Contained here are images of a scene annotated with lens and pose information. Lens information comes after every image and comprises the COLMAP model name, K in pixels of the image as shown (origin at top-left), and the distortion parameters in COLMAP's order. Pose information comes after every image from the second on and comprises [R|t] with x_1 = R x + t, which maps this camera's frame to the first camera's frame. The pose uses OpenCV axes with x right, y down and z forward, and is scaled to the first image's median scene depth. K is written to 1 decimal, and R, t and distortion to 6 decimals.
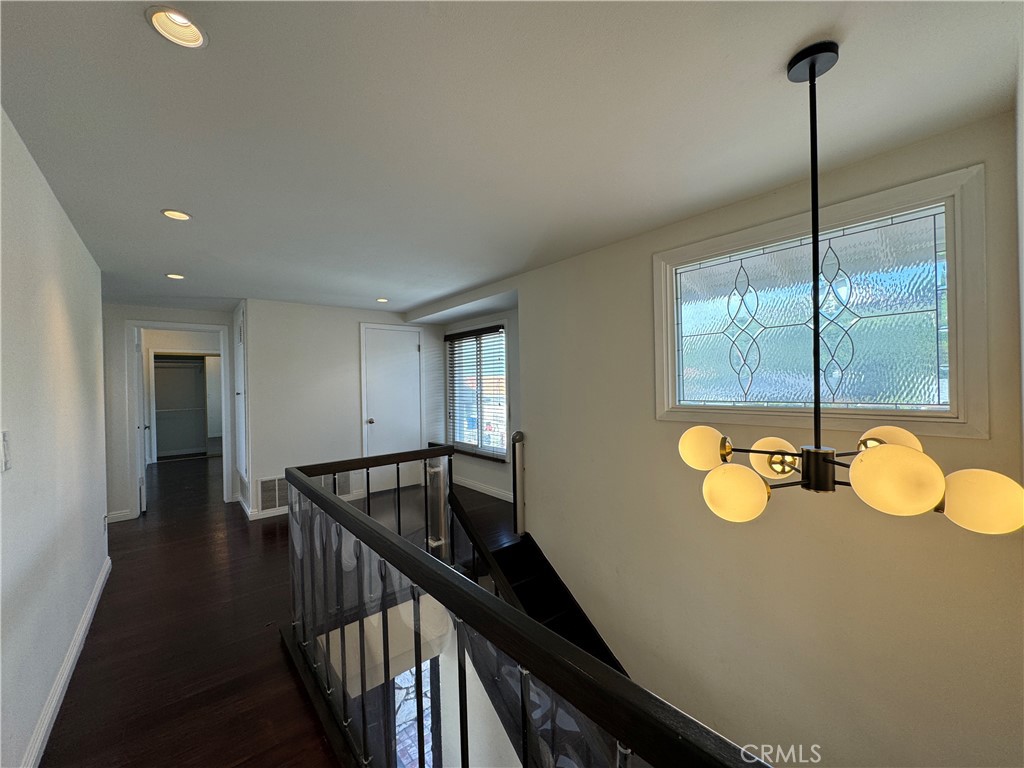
lens RADIAL K [[408.4, 0, 512.0], [0, 408.4, 384.0], [0, 0, 1]] dist [-0.001287, 0.000036]
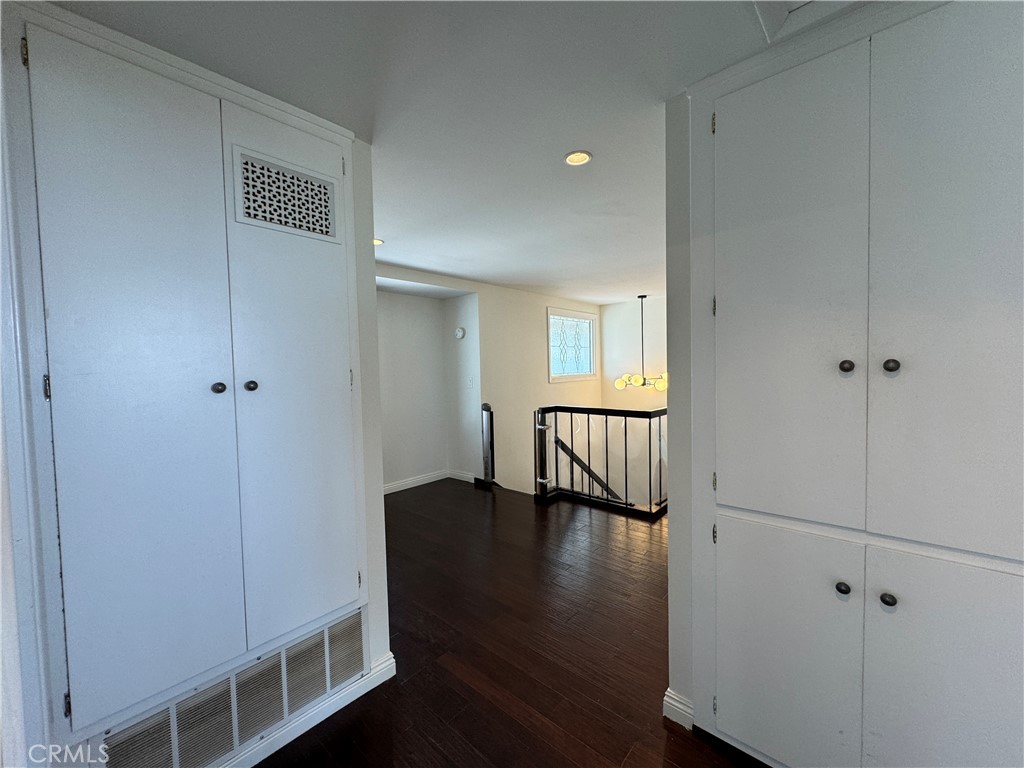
lens RADIAL K [[408.4, 0, 512.0], [0, 408.4, 384.0], [0, 0, 1]] dist [-0.001287, 0.000036]
pose [[-0.150865, -0.015741, 0.988429, -1.393399], [0.030272, 0.999331, 0.020535, 0.034038], [-0.988091, 0.033020, -0.150287, 1.201291]]
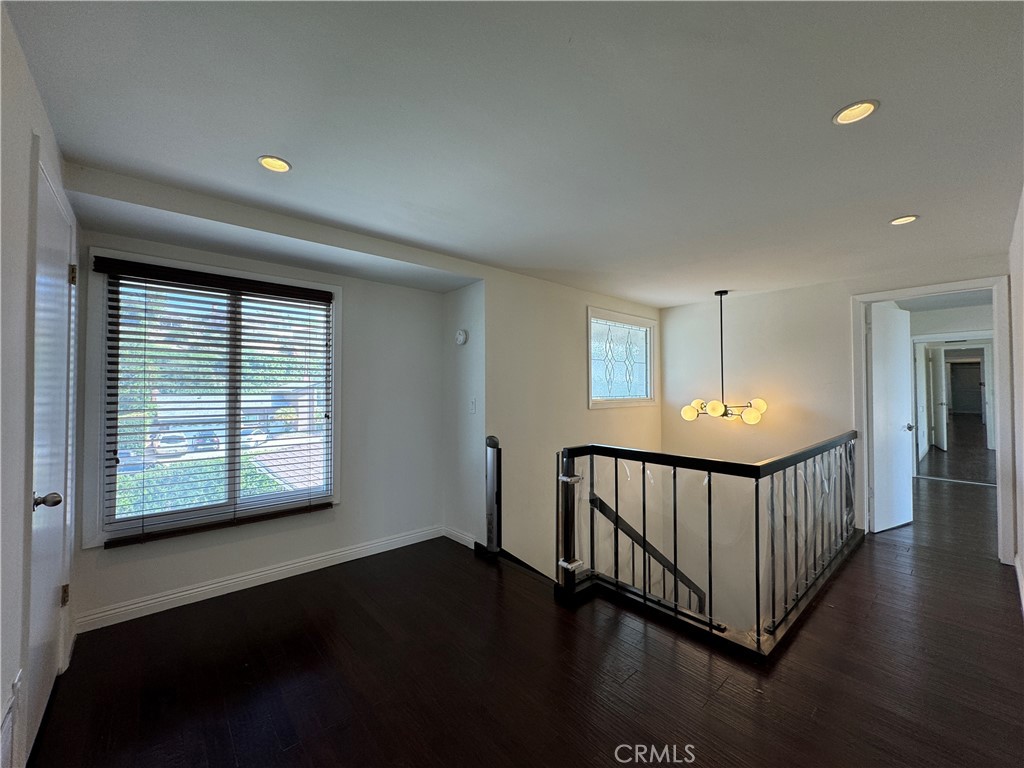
lens RADIAL K [[408.4, 0, 512.0], [0, 408.4, 384.0], [0, 0, 1]] dist [-0.001287, 0.000036]
pose [[-0.025230, 0.038304, 0.998948, -0.972928], [0.006269, 0.999252, -0.038157, 0.039131], [-0.999662, 0.005300, -0.025451, 1.055805]]
